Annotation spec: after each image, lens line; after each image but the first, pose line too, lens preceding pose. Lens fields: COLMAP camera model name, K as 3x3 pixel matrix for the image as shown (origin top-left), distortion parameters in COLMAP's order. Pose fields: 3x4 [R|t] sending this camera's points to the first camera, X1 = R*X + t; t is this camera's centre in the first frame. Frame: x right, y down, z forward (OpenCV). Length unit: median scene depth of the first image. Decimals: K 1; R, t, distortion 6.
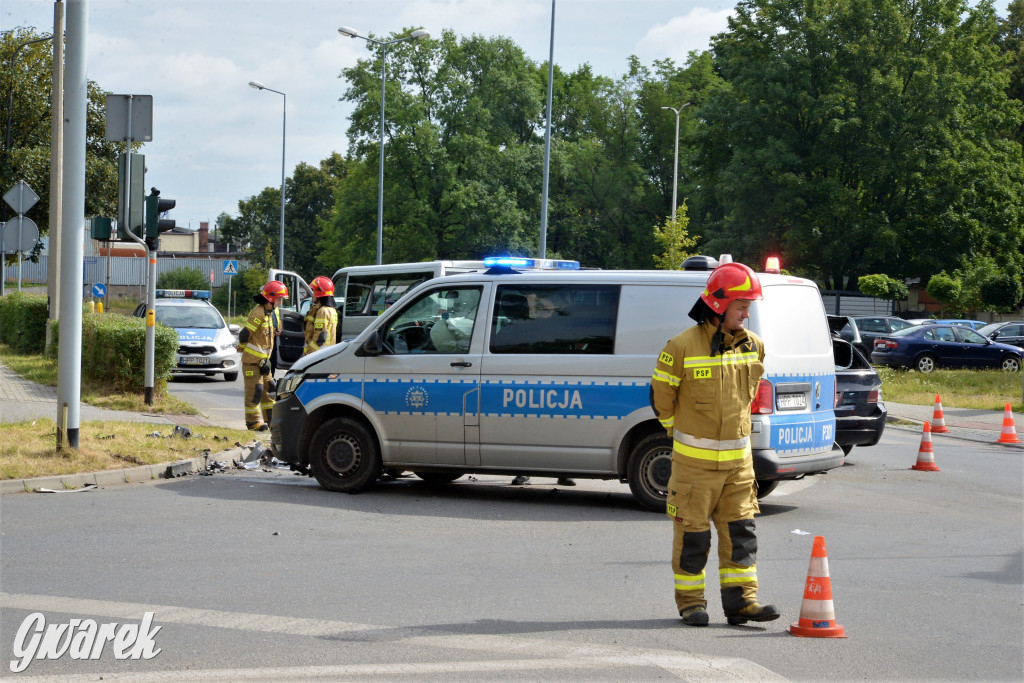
lens RADIAL K [[2374.0, 0, 515.7], [0, 2374.0, 343.7], [0, 0, 1]] dist [0.011128, 0.000000]
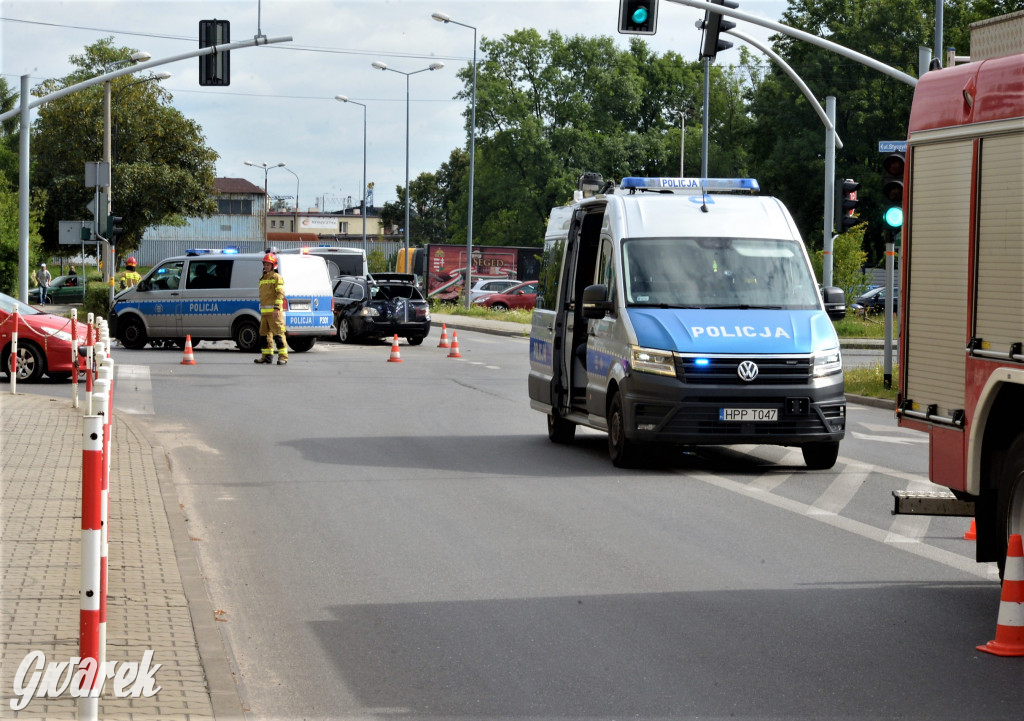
lens RADIAL K [[2538.2, 0, 508.9], [0, 2538.2, 363.2], [0, 0, 1]] dist [0.037574, 0.000000]
pose [[0.995031, -0.010929, -0.098967, 0.546865], [0.012340, 0.999831, 0.013660, 0.045972], [0.098801, -0.014813, 0.994997, -1.473792]]
